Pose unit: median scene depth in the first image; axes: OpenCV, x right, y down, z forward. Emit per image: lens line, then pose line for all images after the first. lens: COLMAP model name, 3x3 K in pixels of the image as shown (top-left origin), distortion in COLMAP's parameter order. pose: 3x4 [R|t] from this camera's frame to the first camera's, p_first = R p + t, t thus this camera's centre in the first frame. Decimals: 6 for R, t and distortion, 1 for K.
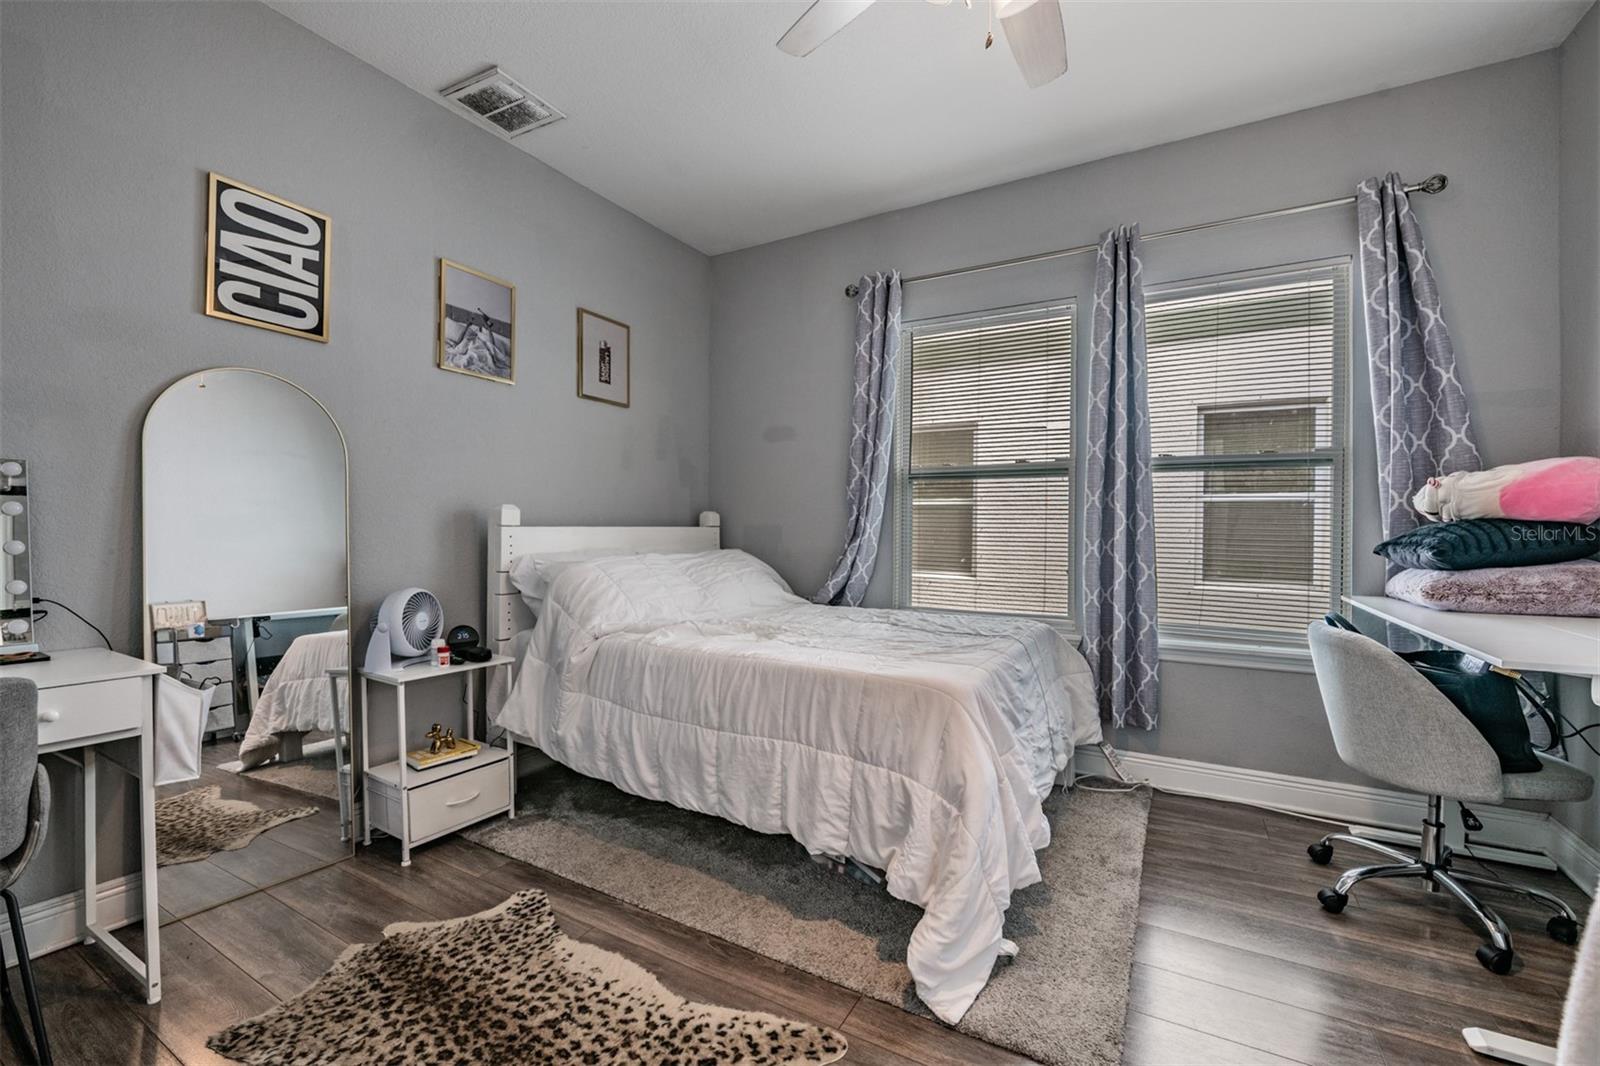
lens RADIAL K [[615.2, 0, 800.0], [0, 615.2, 533.0], [0, 0, 1]] dist [-0.002776, -0.005507]
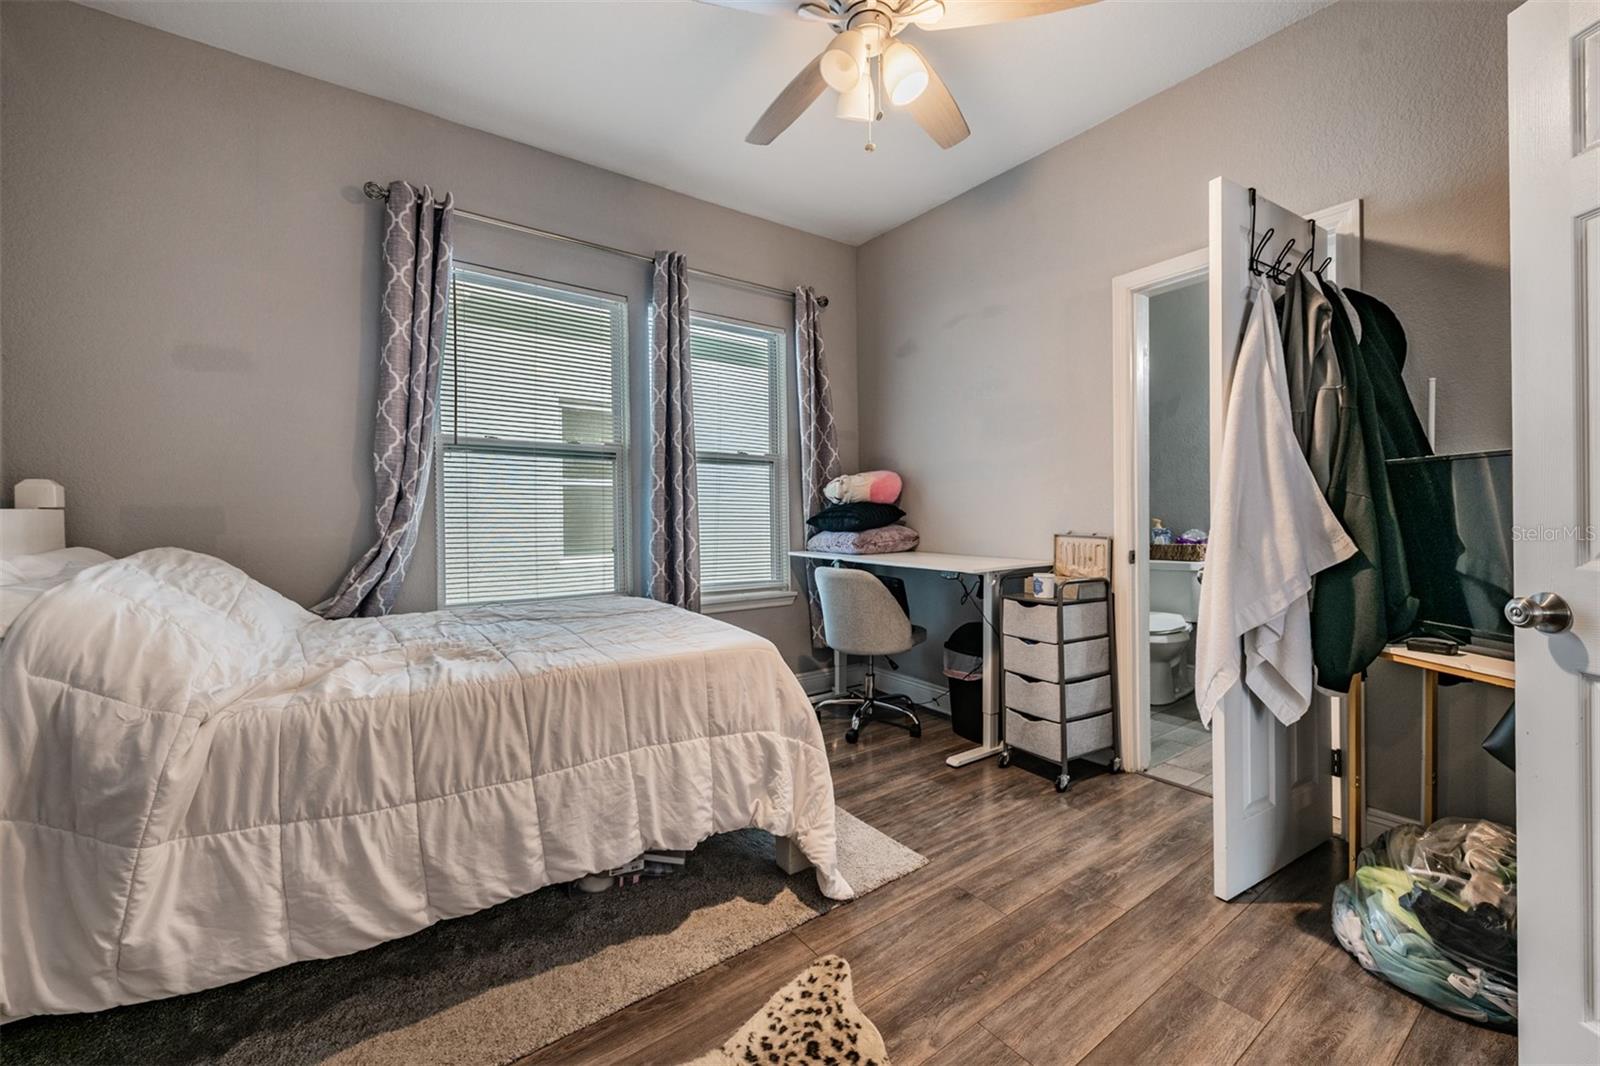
lens RADIAL K [[637.3, 0, 804.3], [0, 637.3, 513.2], [0, 0, 1]] dist [0.000645, -0.000123]
pose [[0.433196, -0.008691, 0.901258, -0.699556], [0.012410, 0.999916, 0.003677, -0.000657], [-0.901214, 0.009592, 0.433268, 0.362857]]
